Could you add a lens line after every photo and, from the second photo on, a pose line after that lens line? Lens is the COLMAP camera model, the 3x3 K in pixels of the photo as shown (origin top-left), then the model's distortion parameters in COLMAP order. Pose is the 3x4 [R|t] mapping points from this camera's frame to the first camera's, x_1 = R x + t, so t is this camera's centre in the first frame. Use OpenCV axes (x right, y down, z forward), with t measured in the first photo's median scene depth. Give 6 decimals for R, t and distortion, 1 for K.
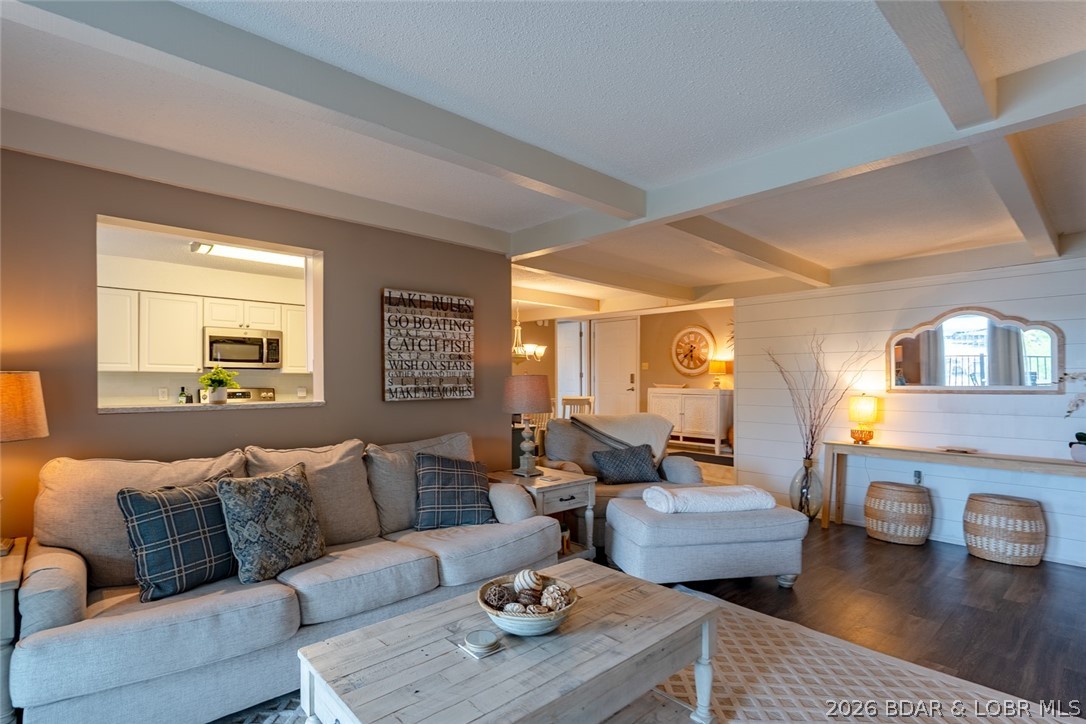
lens RADIAL K [[524.6, 0, 503.9], [0, 524.6, 384.2], [0, 0, 1]] dist [-0.003082, 0.000677]
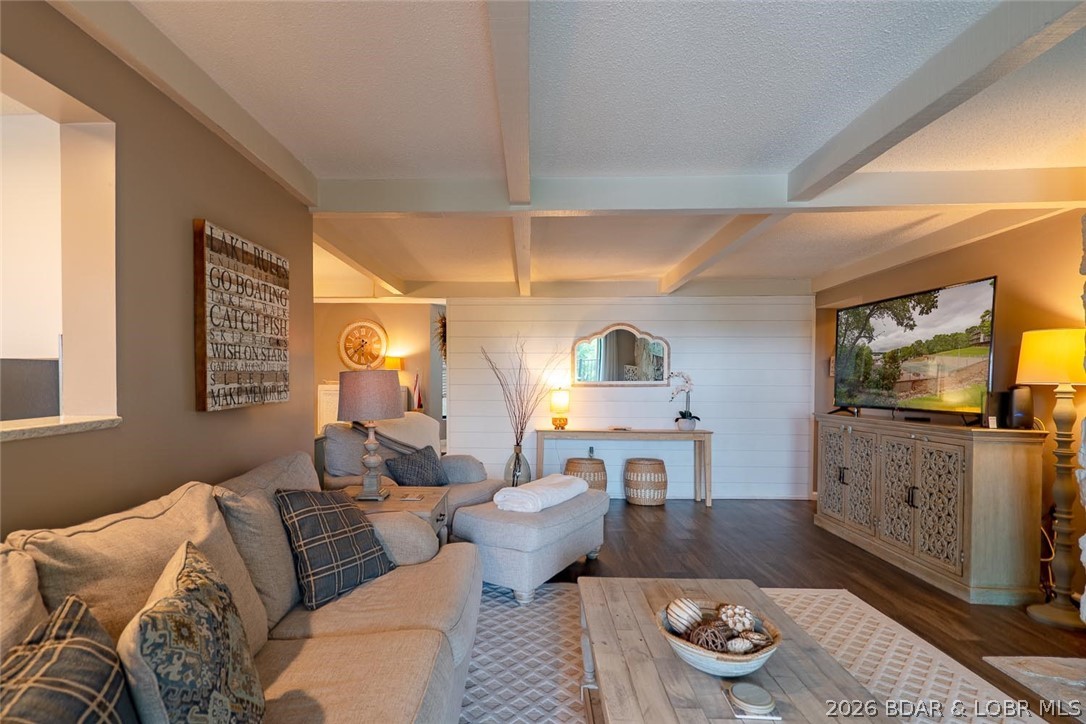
lens RADIAL K [[535.0, 0, 497.9], [0, 535.0, 383.7], [0, 0, 1]] dist [0.003402, 0.000649]
pose [[0.691026, -0.007916, 0.722787, -0.381693], [0.002823, 0.999962, 0.008253, -0.002899], [-0.722825, -0.003663, 0.691022, 0.302131]]
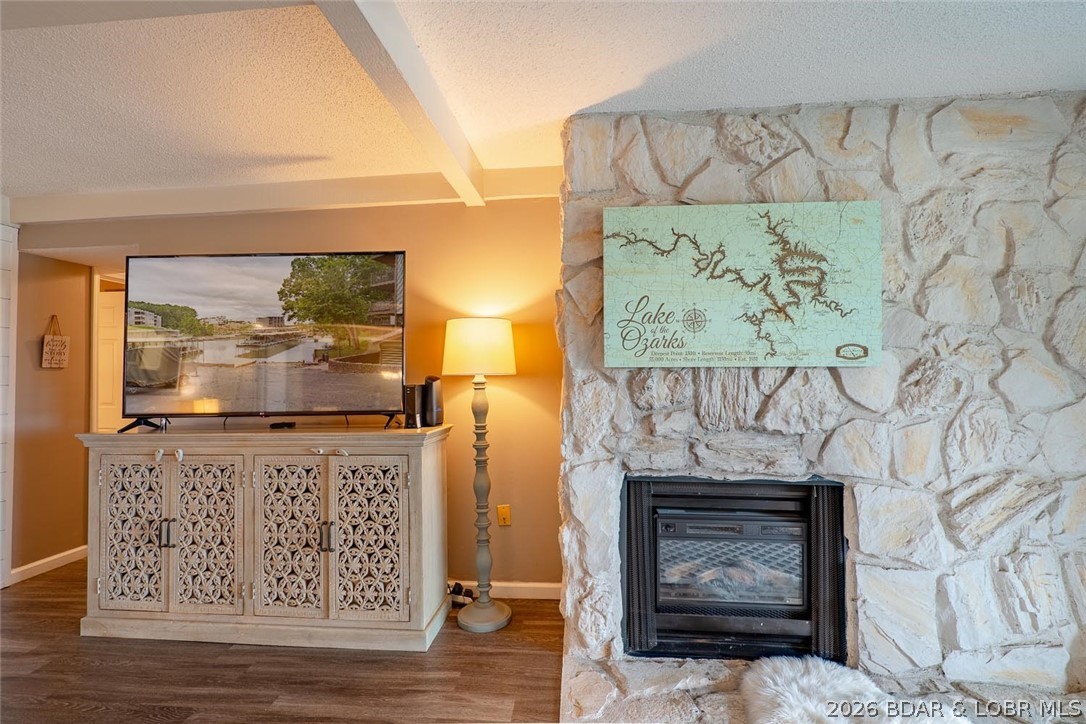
lens RADIAL K [[497.2, 0, 539.3], [0, 497.2, 360.9], [0, 0, 1]] dist [-0.003475, -0.000217]
pose [[-0.703608, 0.012694, 0.710475, 0.161778], [0.008394, 0.999919, -0.009552, -0.005286], [-0.710538, -0.000757, -0.703658, 0.664689]]
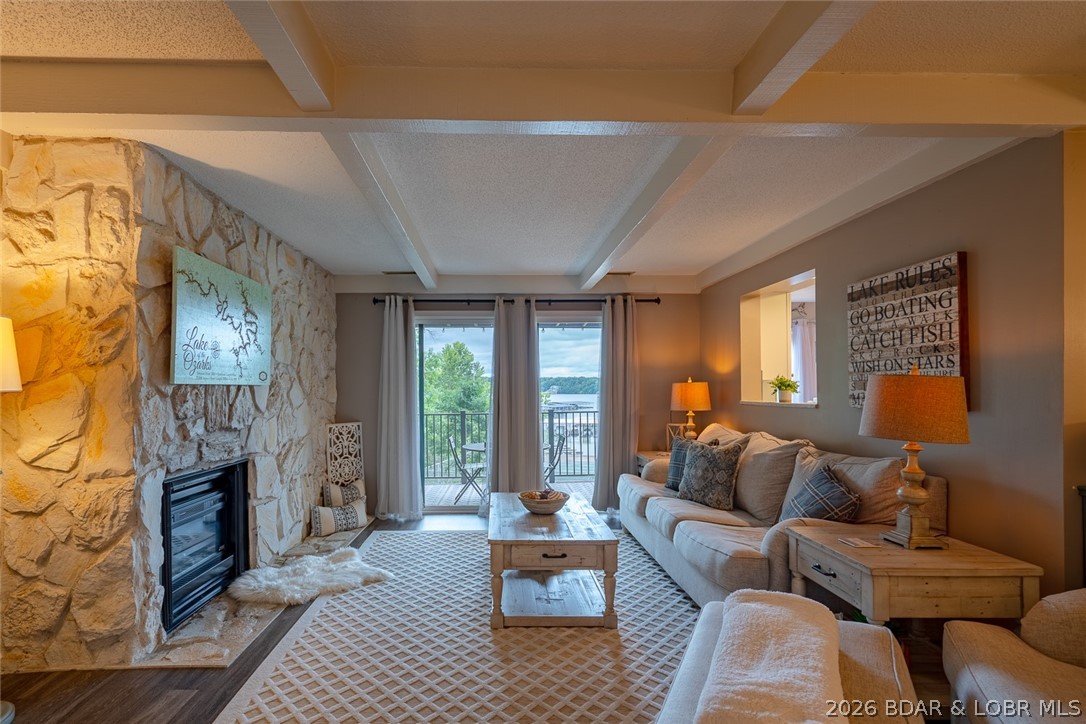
lens RADIAL K [[524.6, 0, 503.9], [0, 524.6, 384.2], [0, 0, 1]] dist [-0.003082, 0.000677]
pose [[-0.631007, -0.005680, -0.775756, 0.755784], [-0.004783, 0.999983, -0.003431, -0.002216], [0.775762, 0.001546, -0.631023, 0.971178]]
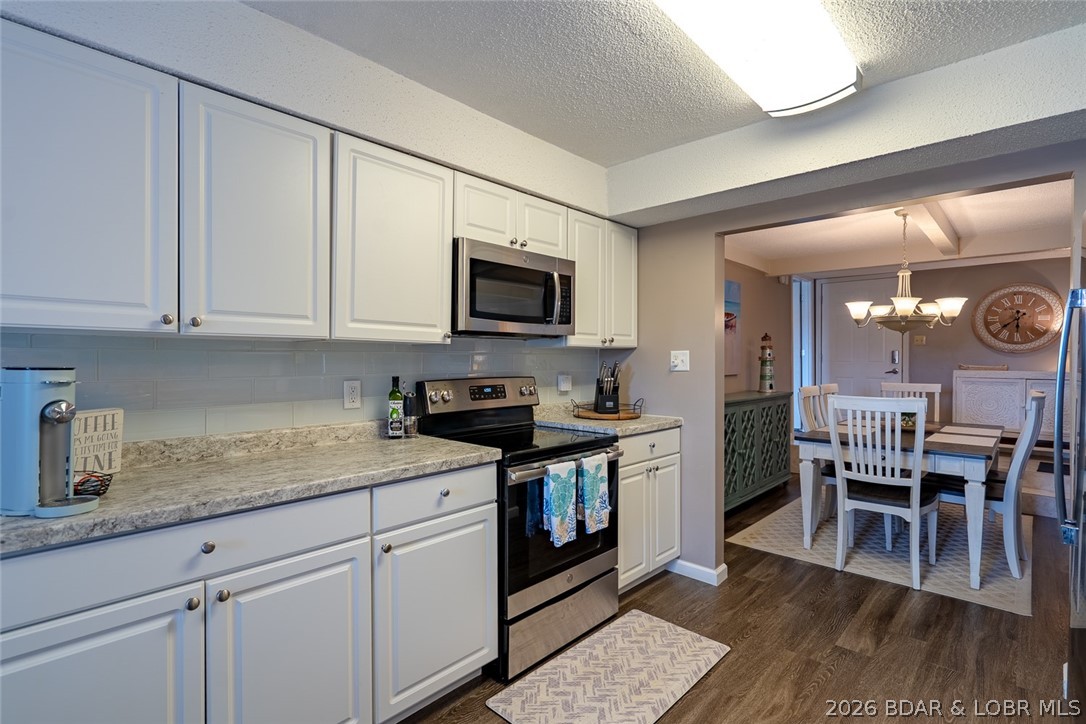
lens RADIAL K [[508.7, 0, 545.6], [0, 508.7, 361.6], [0, 0, 1]] dist [-0.000893, 0.000365]
pose [[0.994063, -0.001545, 0.108798, -0.760659], [0.001774, 0.999996, -0.002009, -0.008924], [-0.108794, 0.002190, 0.994062, 0.801721]]
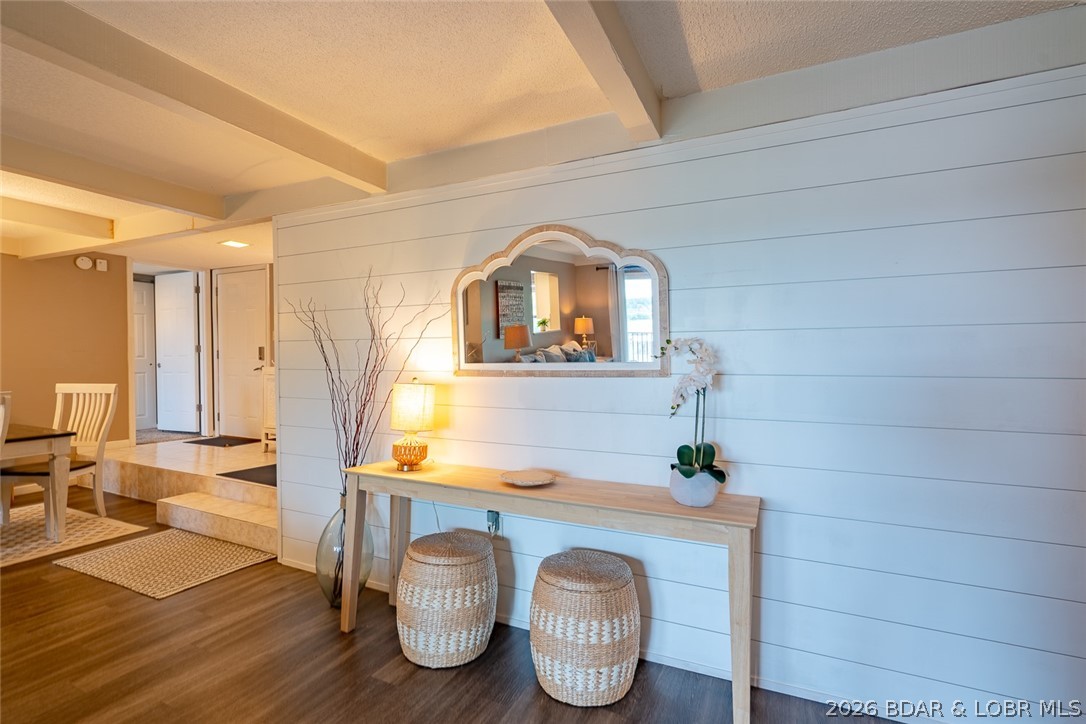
lens RADIAL K [[497.2, 0, 539.3], [0, 497.2, 360.9], [0, 0, 1]] dist [-0.003475, -0.000217]
pose [[0.911207, -0.009791, 0.411834, 0.726688], [0.008789, 0.999952, 0.004328, -0.001445], [-0.411856, -0.000324, 0.911249, 0.568297]]
